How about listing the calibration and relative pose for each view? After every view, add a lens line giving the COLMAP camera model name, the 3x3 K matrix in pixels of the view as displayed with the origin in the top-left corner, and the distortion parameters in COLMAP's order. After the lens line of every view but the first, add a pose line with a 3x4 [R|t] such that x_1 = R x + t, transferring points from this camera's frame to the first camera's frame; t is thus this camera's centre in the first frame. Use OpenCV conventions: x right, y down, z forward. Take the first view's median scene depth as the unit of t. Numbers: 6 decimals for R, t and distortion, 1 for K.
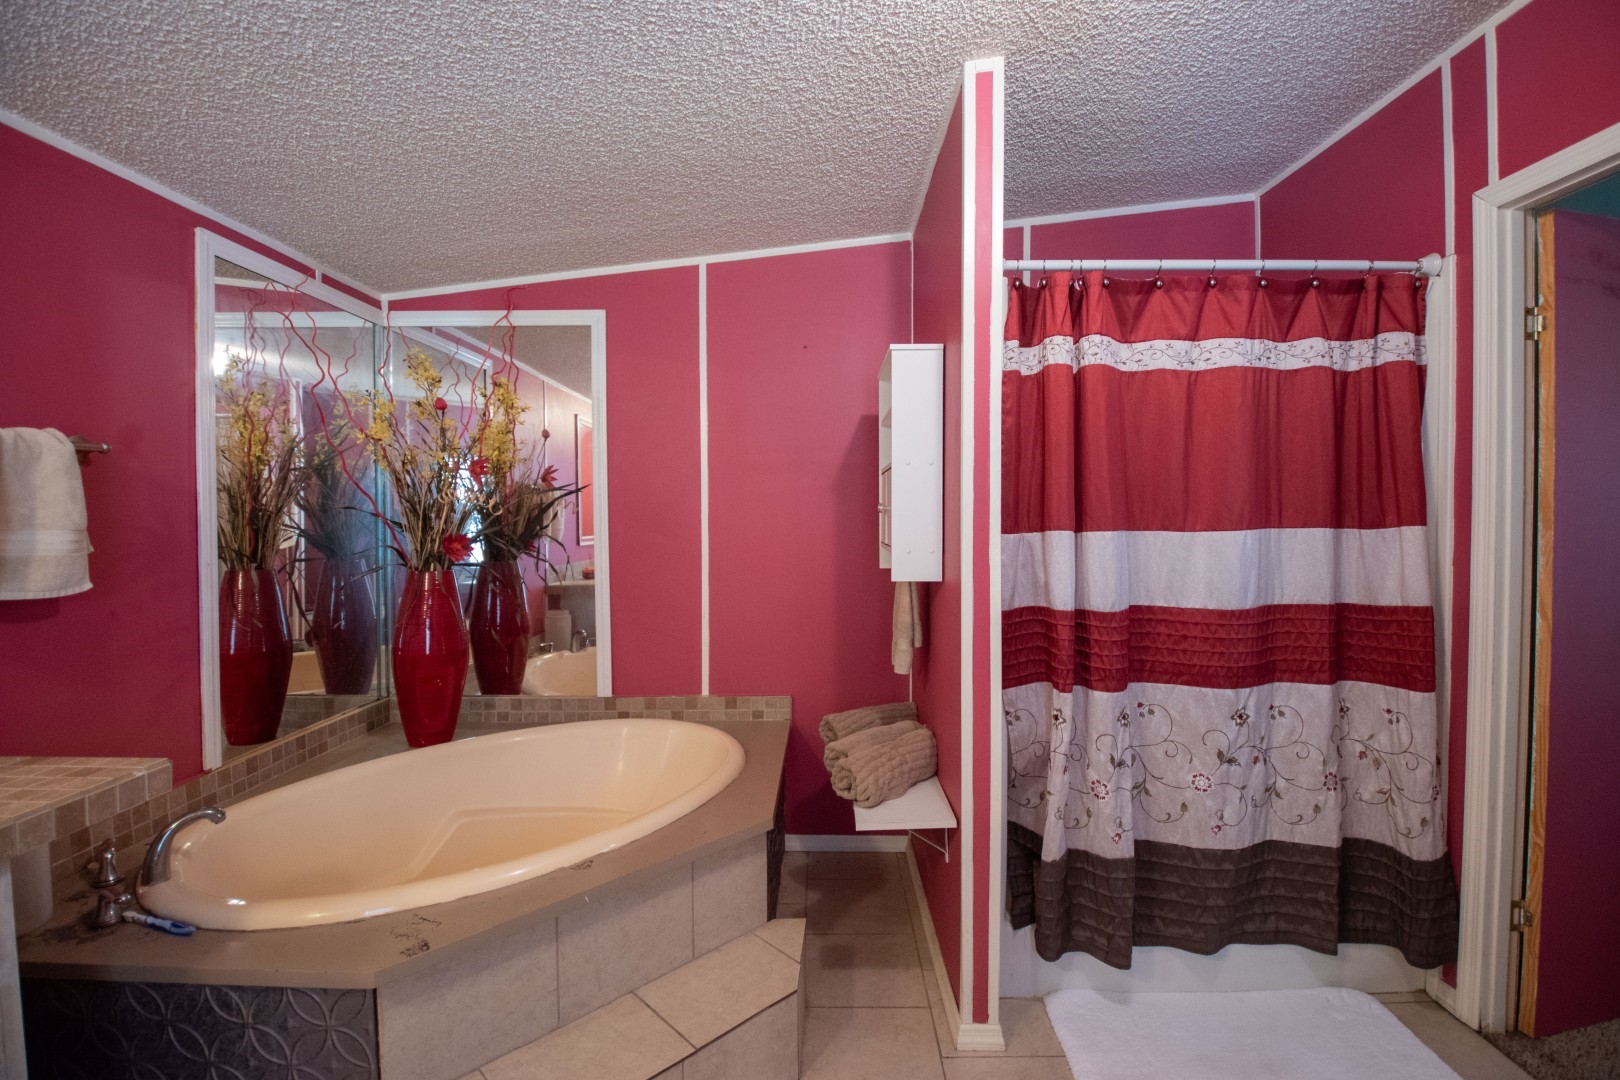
lens RADIAL K [[717.6, 0, 817.4], [0, 717.6, 528.8], [0, 0, 1]] dist [0.034714, -0.036724]
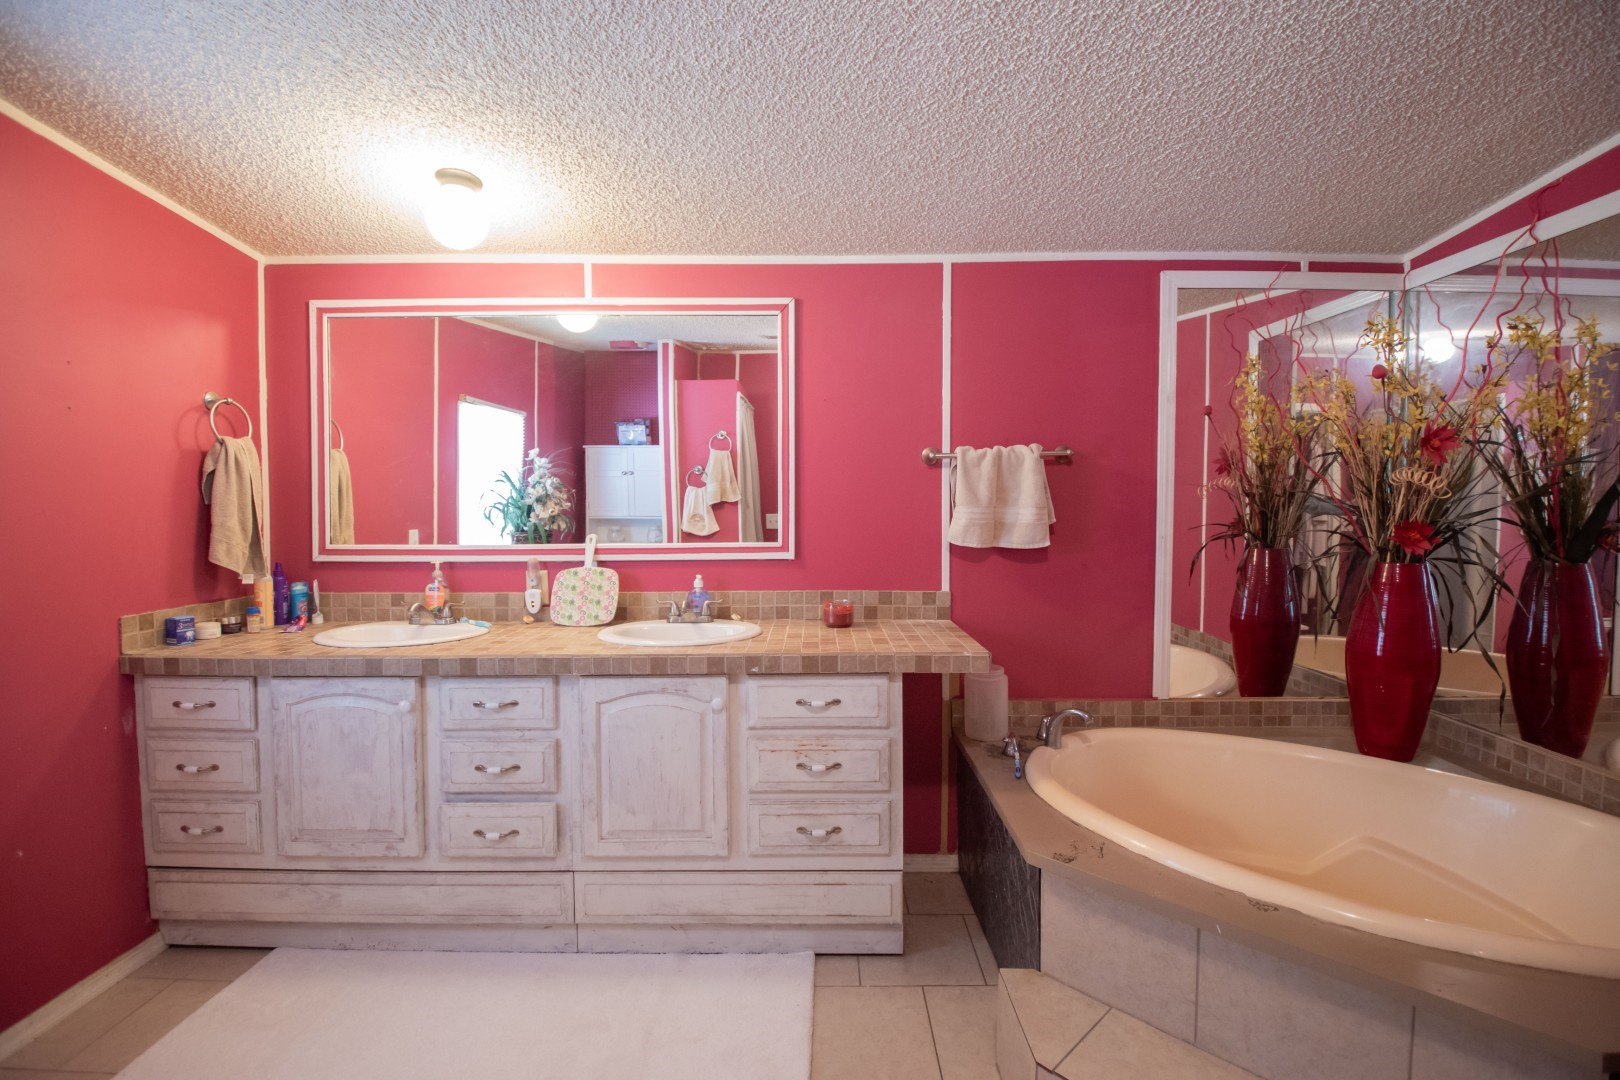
lens RADIAL K [[717.6, 0, 817.4], [0, 717.6, 528.8], [0, 0, 1]] dist [0.034714, -0.036724]
pose [[0.022881, 0.037602, -0.999031, 0.412093], [-0.025459, 0.998990, 0.037017, 0.002156], [0.999414, 0.024587, 0.023815, 0.366219]]
